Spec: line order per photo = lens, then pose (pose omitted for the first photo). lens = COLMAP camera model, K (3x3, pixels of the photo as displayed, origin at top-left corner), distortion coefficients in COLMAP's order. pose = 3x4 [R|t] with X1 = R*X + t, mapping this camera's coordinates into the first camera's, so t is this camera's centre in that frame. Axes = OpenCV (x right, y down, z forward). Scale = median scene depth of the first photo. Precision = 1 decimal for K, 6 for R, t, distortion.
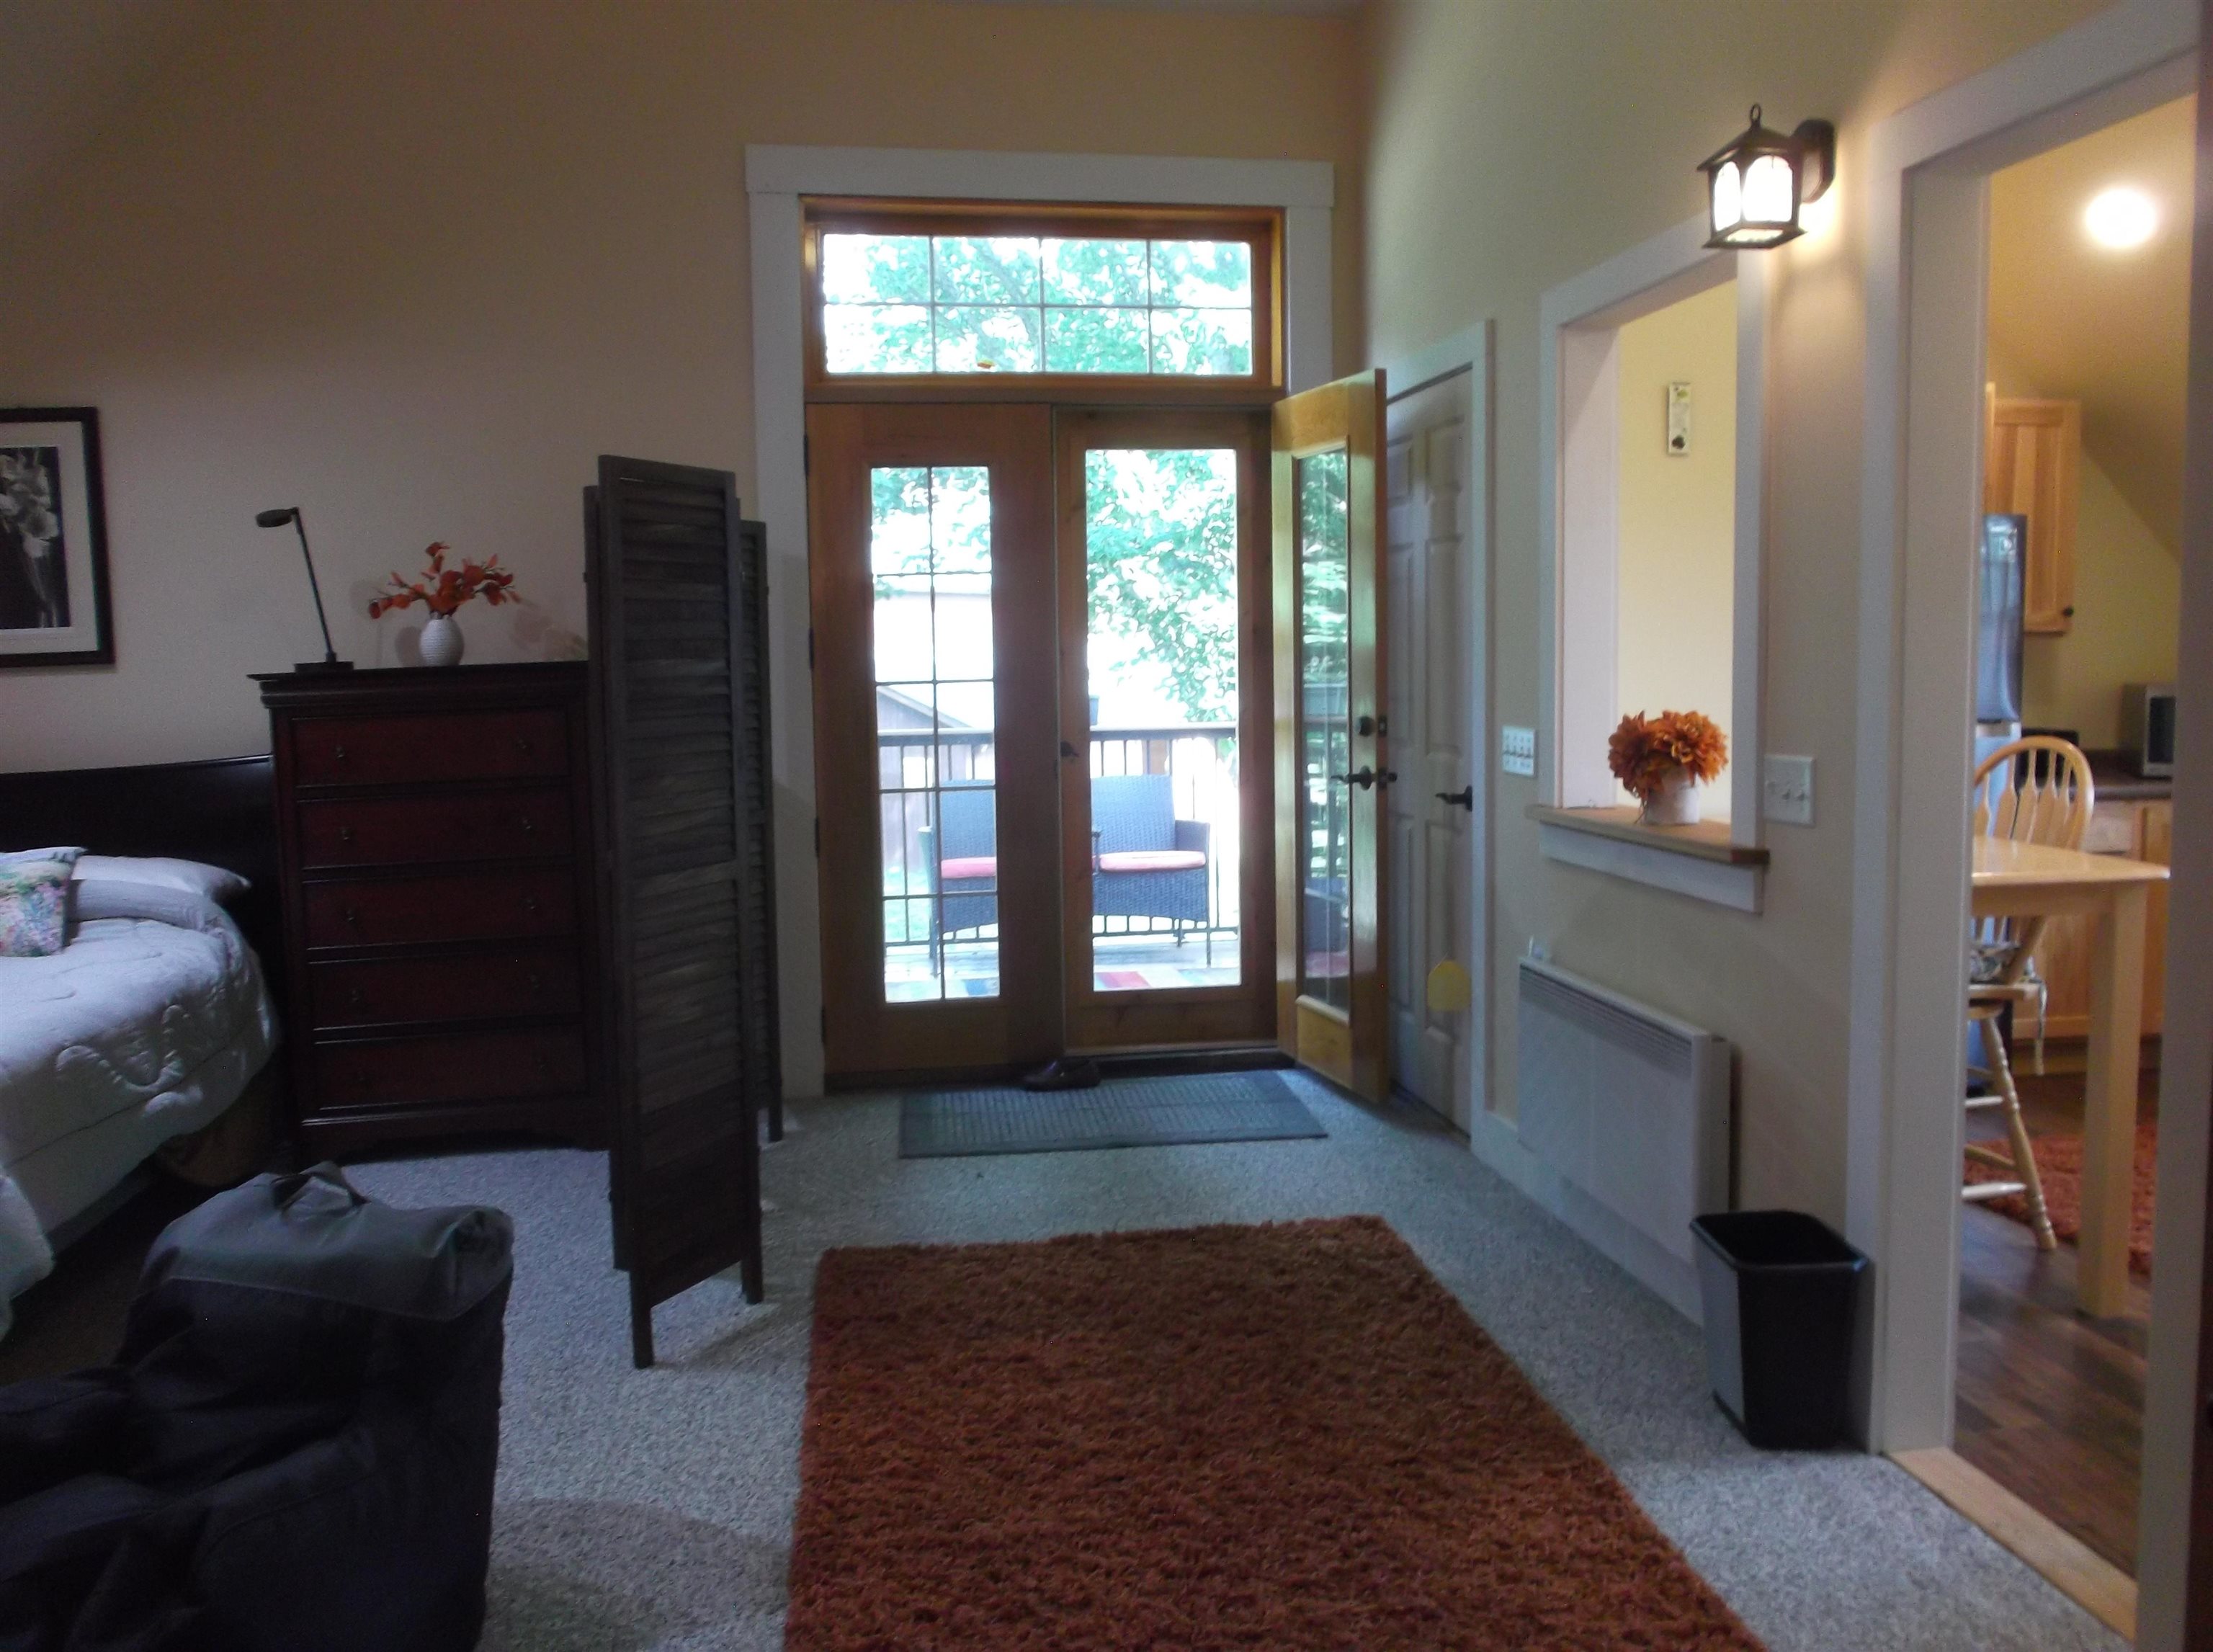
lens RADIAL K [[1794.2, 0, 1116.0], [0, 1794.2, 843.6], [0, 0, 1]] dist [-0.031679, 0.004972]
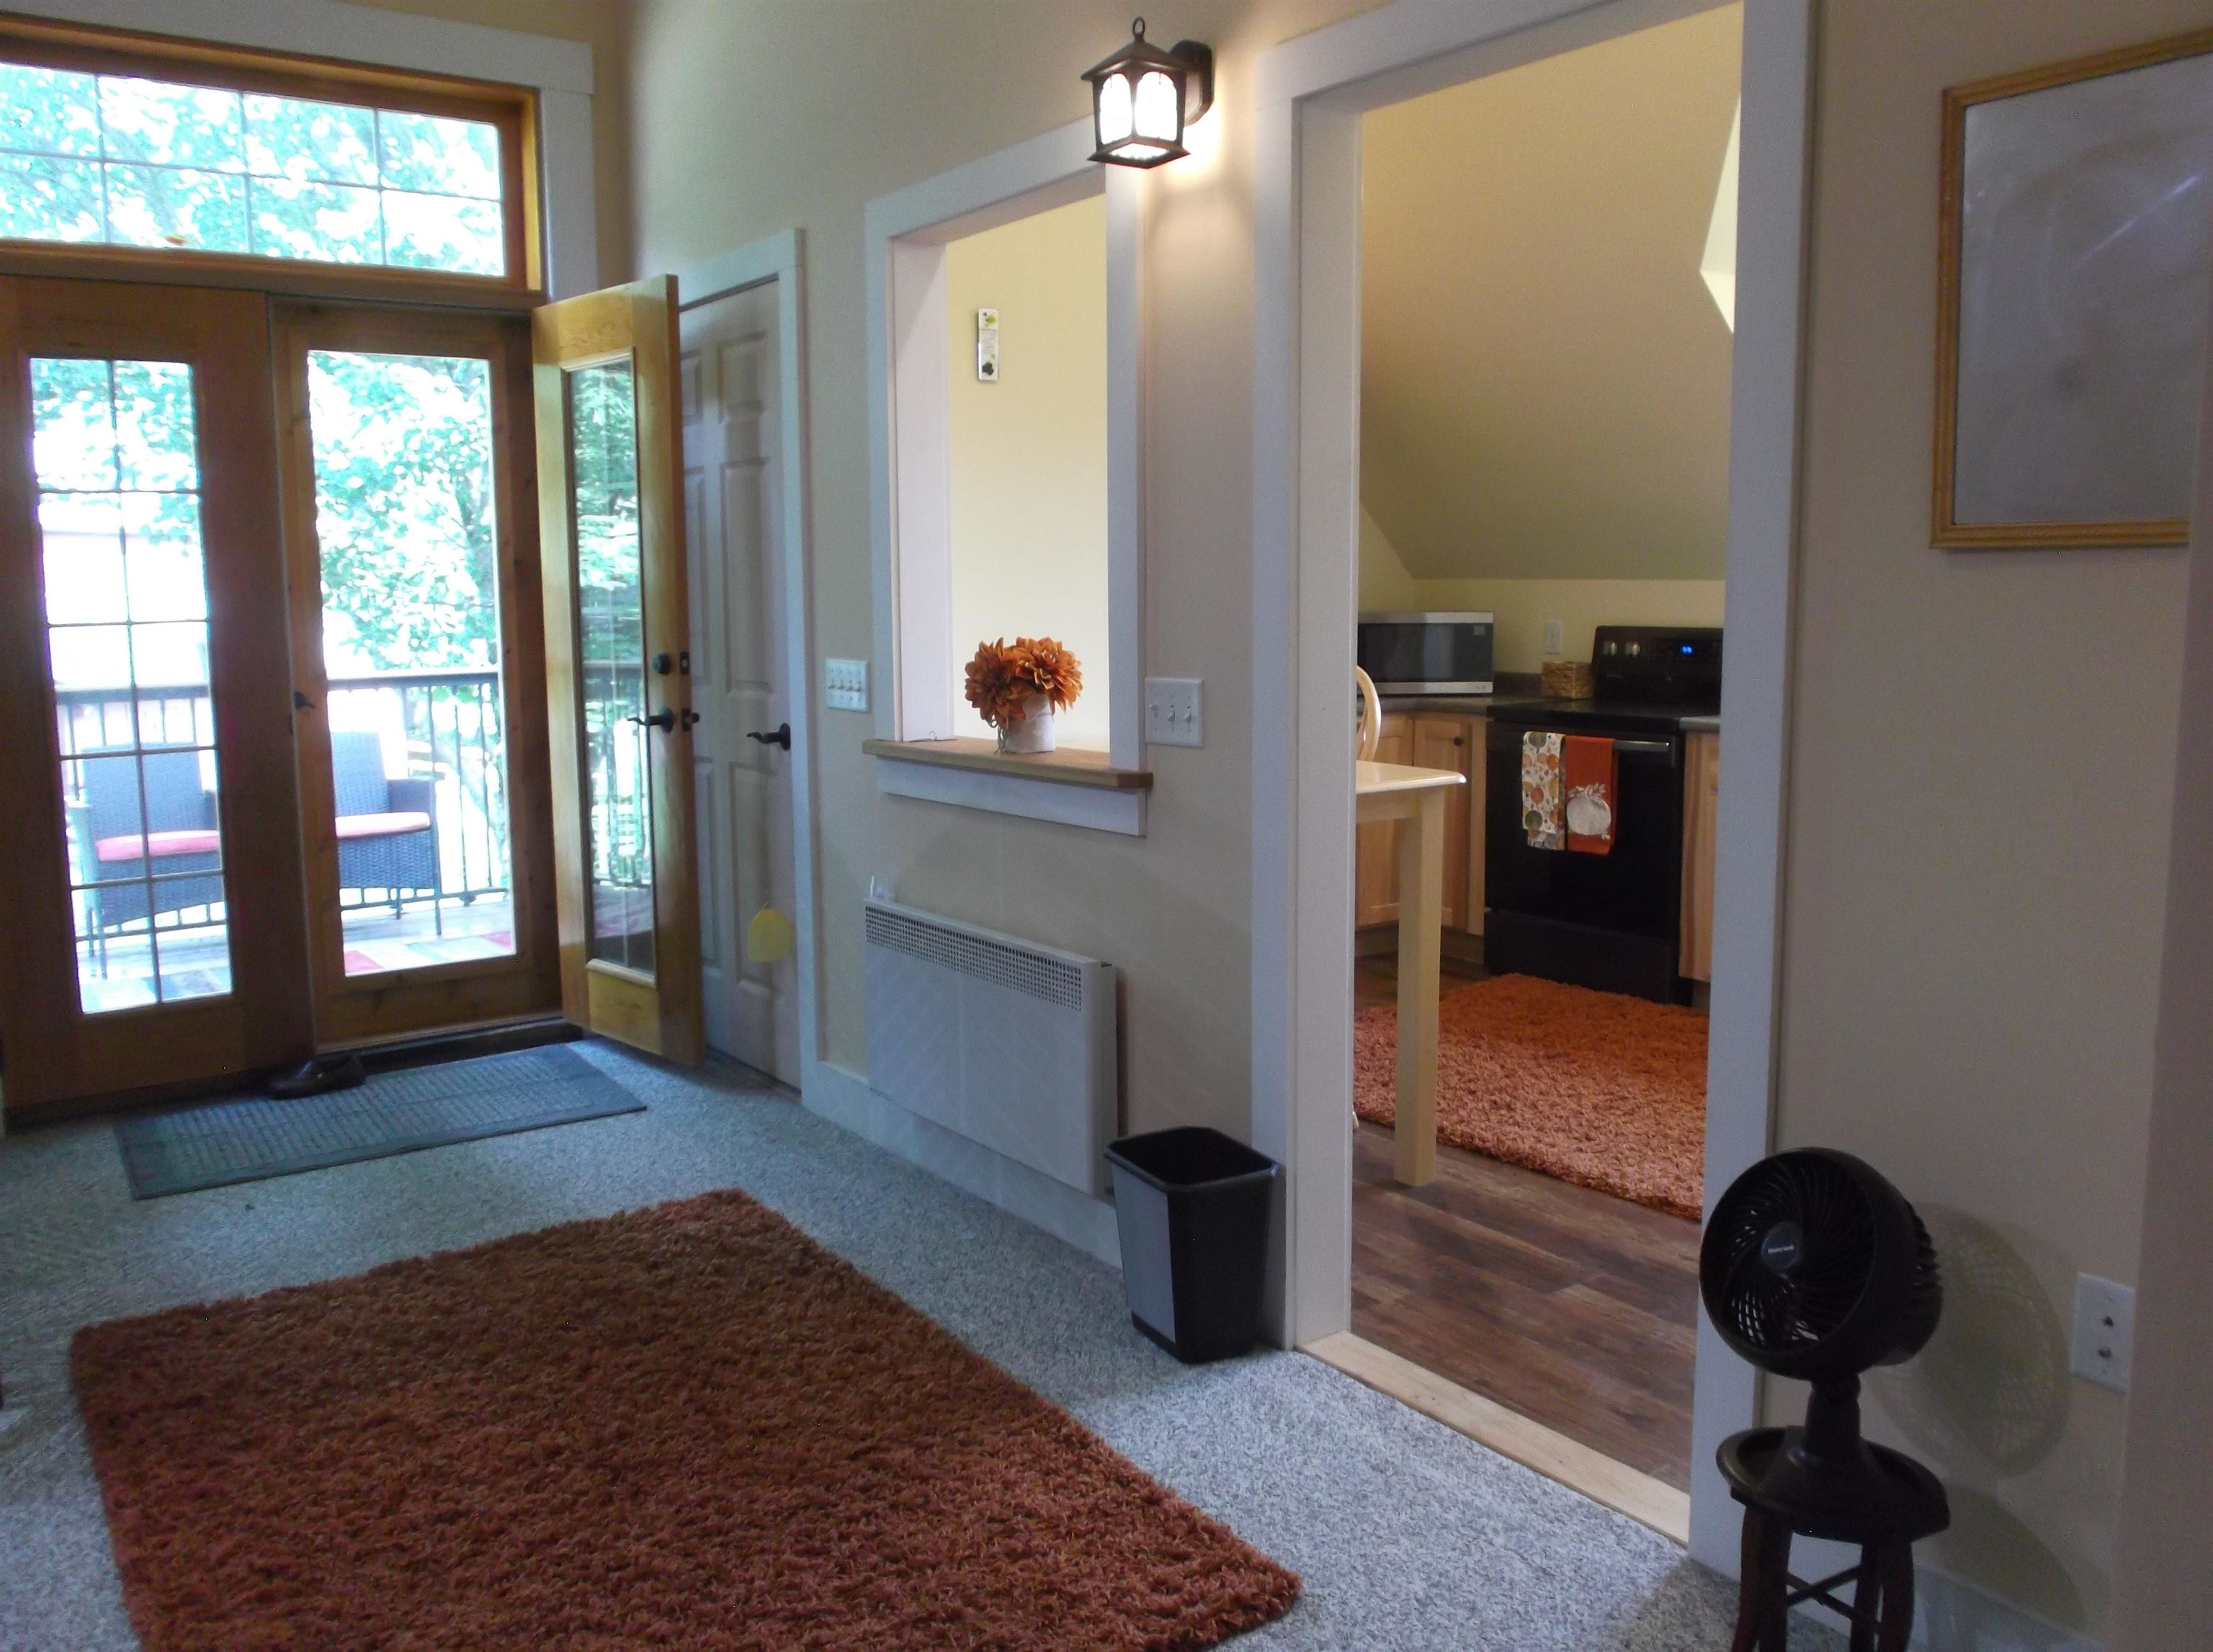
lens RADIAL K [[1794.2, 0, 1093.9], [0, 1794.2, 814.4], [0, 0, 1]] dist [-0.031679, 0.004972]
pose [[0.896594, -0.056817, 0.439194, -0.097717], [0.050253, 0.998383, 0.026567, -0.001487], [-0.439993, -0.001749, 0.898000, 0.096492]]
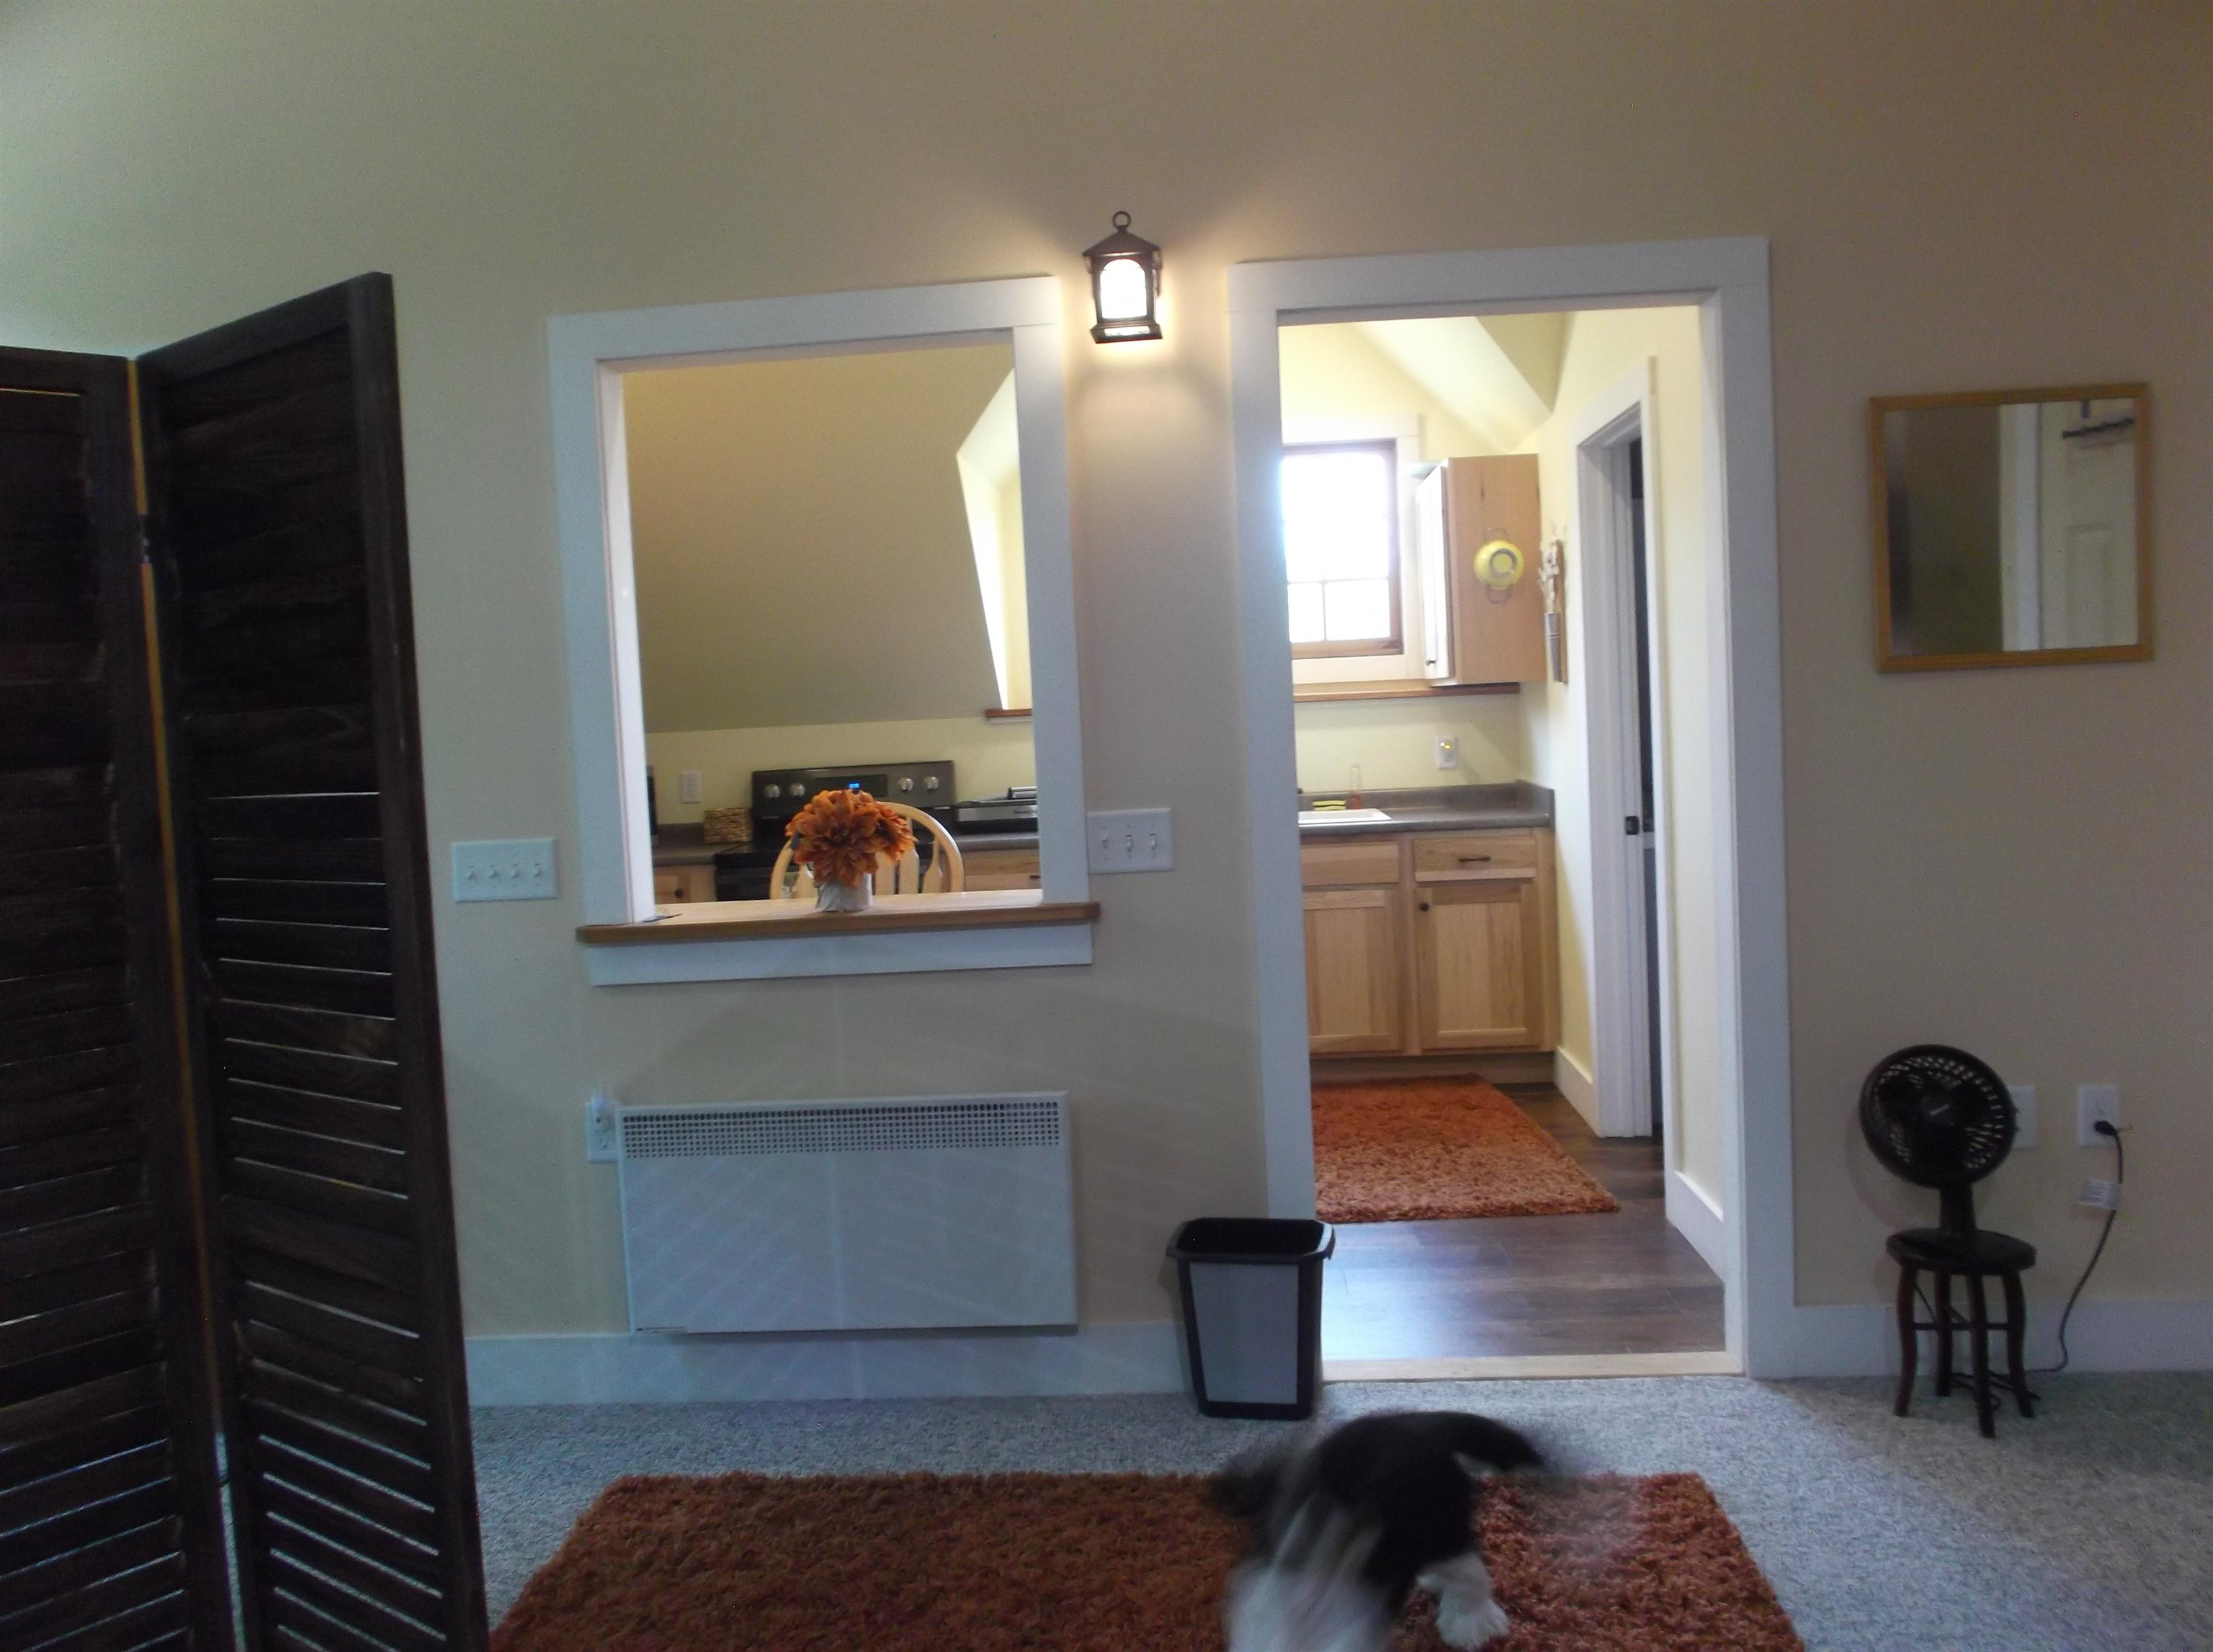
lens RADIAL K [[1794.2, 0, 1151.7], [0, 1794.2, 790.1], [0, 0, 1]] dist [-0.031679, 0.004972]
pose [[0.253877, -0.055774, 0.965627, -0.581613], [0.152847, 0.988106, 0.016886, -0.067447], [-0.955083, 0.143306, 0.259382, 0.612871]]
